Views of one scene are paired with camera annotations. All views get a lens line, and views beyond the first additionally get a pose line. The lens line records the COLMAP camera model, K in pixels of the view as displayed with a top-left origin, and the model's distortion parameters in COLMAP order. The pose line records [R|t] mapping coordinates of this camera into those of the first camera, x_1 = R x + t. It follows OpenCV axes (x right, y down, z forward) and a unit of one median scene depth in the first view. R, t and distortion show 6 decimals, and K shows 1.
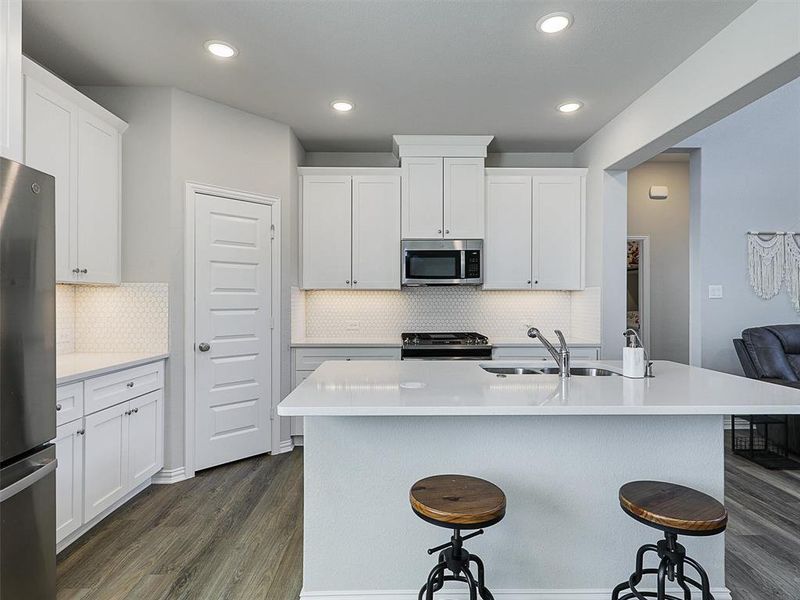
lens RADIAL K [[443.5, 0, 398.4], [0, 443.5, 300.7], [0, 0, 1]] dist [0.013148, 0.000941]
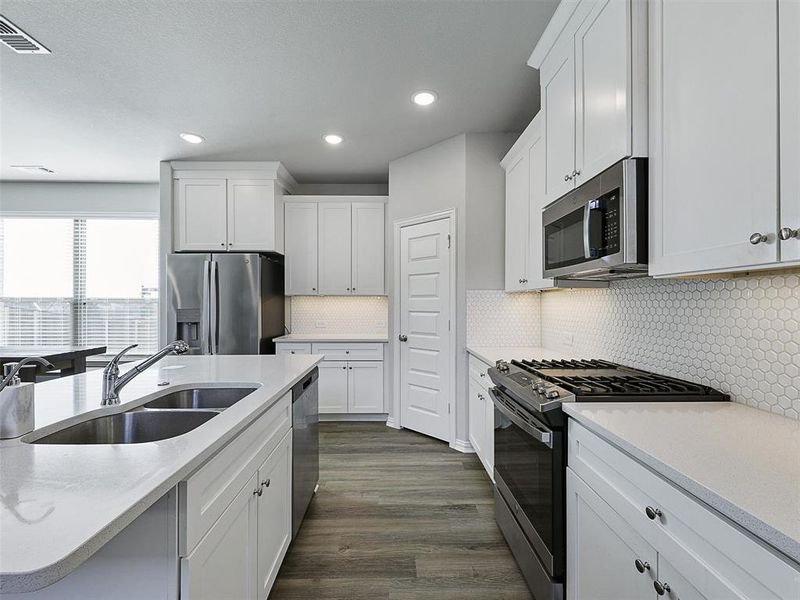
lens RADIAL K [[361.8, 0, 400.0], [0, 361.8, 302.1], [0, 0, 1]] dist [0.003976, 0.000367]
pose [[-0.014785, -0.000125, -0.999891, 0.546442], [0.007007, 0.999975, -0.000228, -0.005976], [0.999866, -0.007010, -0.014784, 0.808618]]
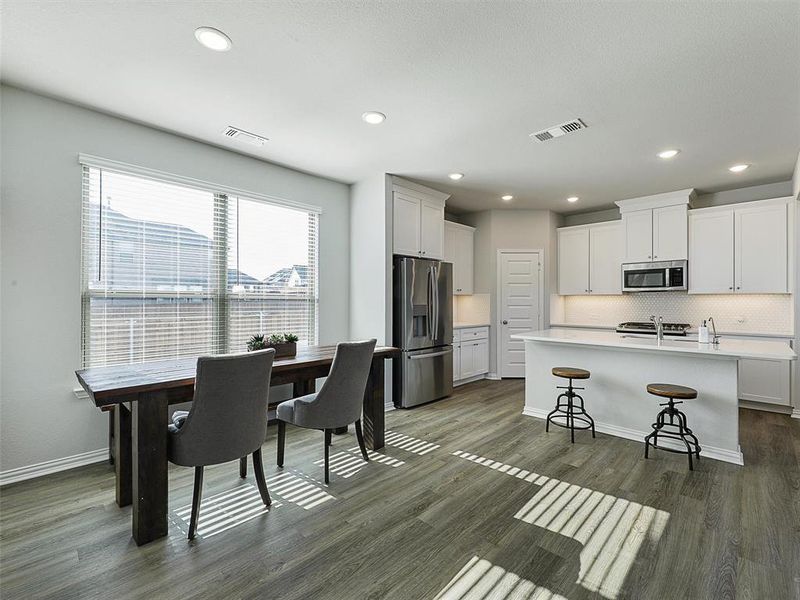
lens RADIAL K [[363.0, 0, 395.2], [0, 363.0, 293.1], [0, 0, 1]] dist [-0.000367, -0.001682]
pose [[0.694059, -0.011809, -0.719821, 0.390457], [0.000006, 0.999866, -0.016397, -0.009343], [0.719918, 0.011376, 0.693966, -0.524535]]
